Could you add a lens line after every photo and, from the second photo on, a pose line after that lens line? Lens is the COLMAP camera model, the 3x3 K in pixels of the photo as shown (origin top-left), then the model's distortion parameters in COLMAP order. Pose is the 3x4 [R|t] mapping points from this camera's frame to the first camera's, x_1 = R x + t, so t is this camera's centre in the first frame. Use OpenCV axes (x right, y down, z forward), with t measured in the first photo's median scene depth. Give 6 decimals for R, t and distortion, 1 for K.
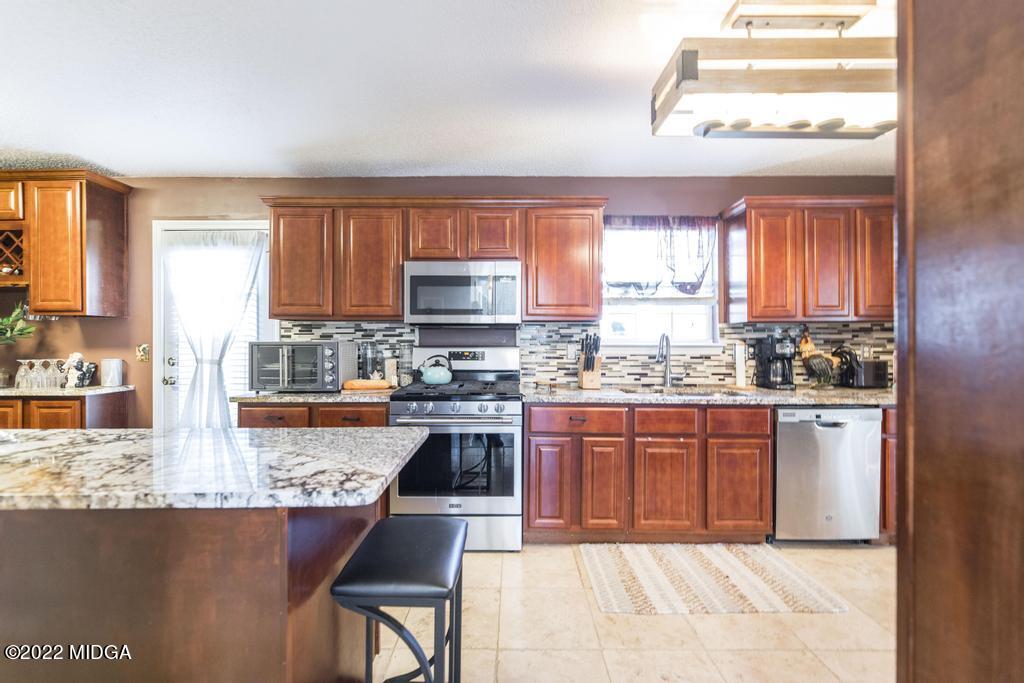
lens RADIAL K [[419.6, 0, 513.0], [0, 419.6, 343.3], [0, 0, 1]] dist [-0.002020, -0.000016]
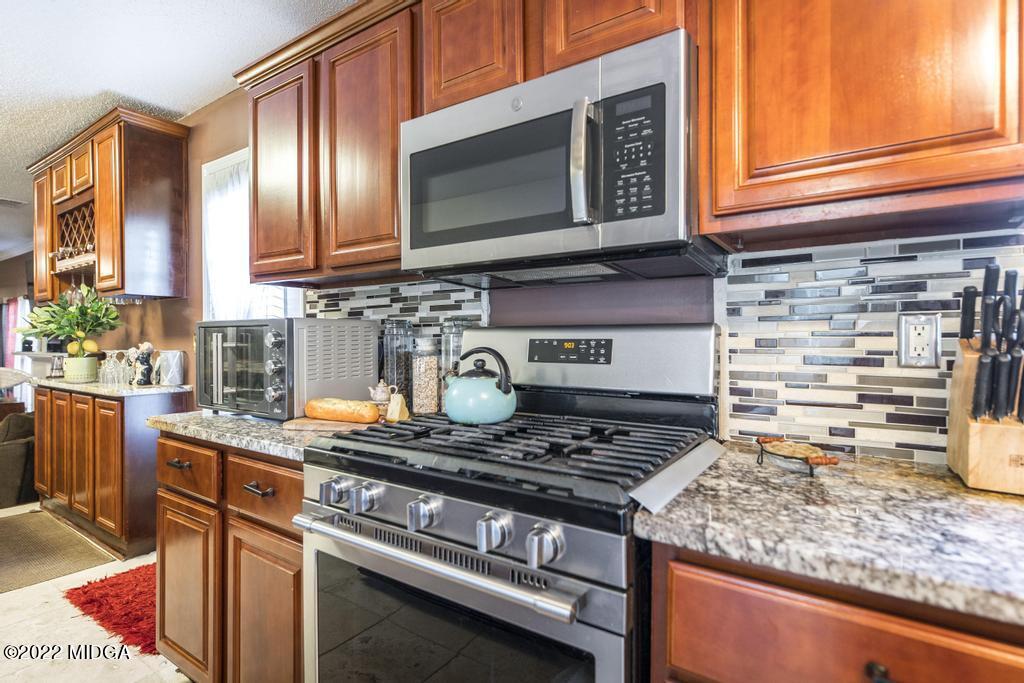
lens RADIAL K [[512.9, 0, 509.6], [0, 512.9, 338.5], [0, 0, 1]] dist [-0.001490, 0.000392]
pose [[0.830517, -0.003106, -0.556984, 0.103712], [0.002942, 0.999995, -0.001190, 0.018136], [0.556985, -0.000650, 0.830522, 0.562050]]
